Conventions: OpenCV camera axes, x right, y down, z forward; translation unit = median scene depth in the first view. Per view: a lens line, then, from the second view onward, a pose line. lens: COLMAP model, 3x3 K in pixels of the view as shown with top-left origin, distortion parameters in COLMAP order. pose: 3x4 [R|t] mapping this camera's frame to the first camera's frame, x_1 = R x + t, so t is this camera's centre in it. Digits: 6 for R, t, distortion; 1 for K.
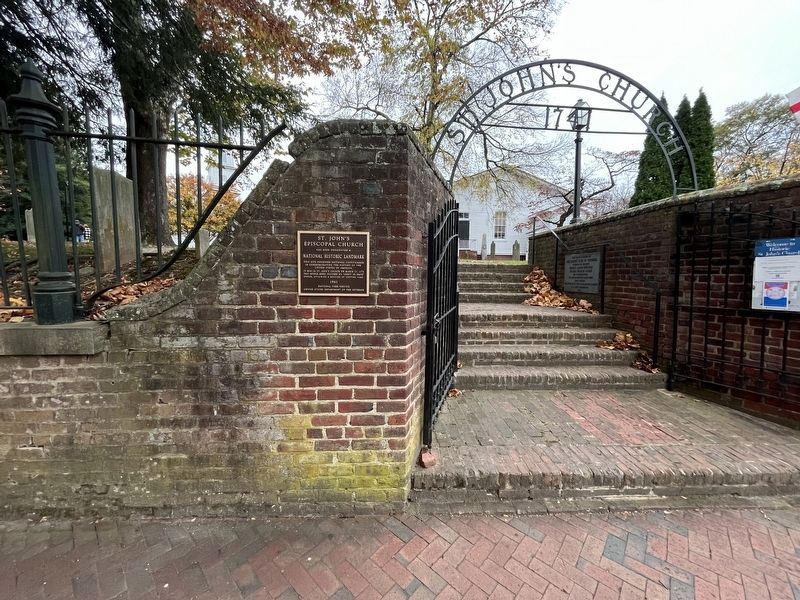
lens RADIAL K [[323.4, 0, 399.8], [0, 323.4, 297.3], [0, 0, 1]] dist [-0.000883, -0.000013]
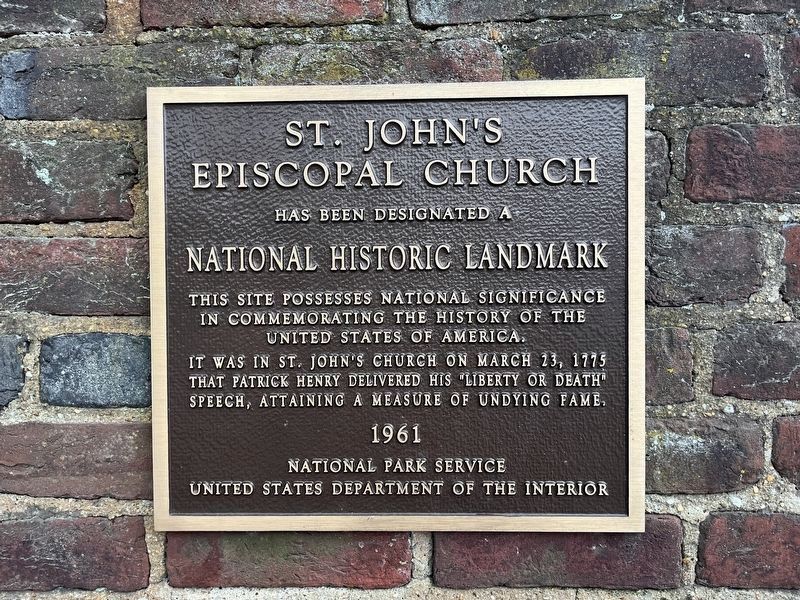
lens RADIAL K [[605.7, 0, 399.9], [0, 605.7, 300.5], [0, 0, 1]] dist [0.014901, -0.003962]
pose [[0.996613, -0.022685, -0.079044, -0.180098], [0.016519, 0.996831, -0.077810, -0.085425], [0.080558, 0.076240, 0.993830, 0.730998]]
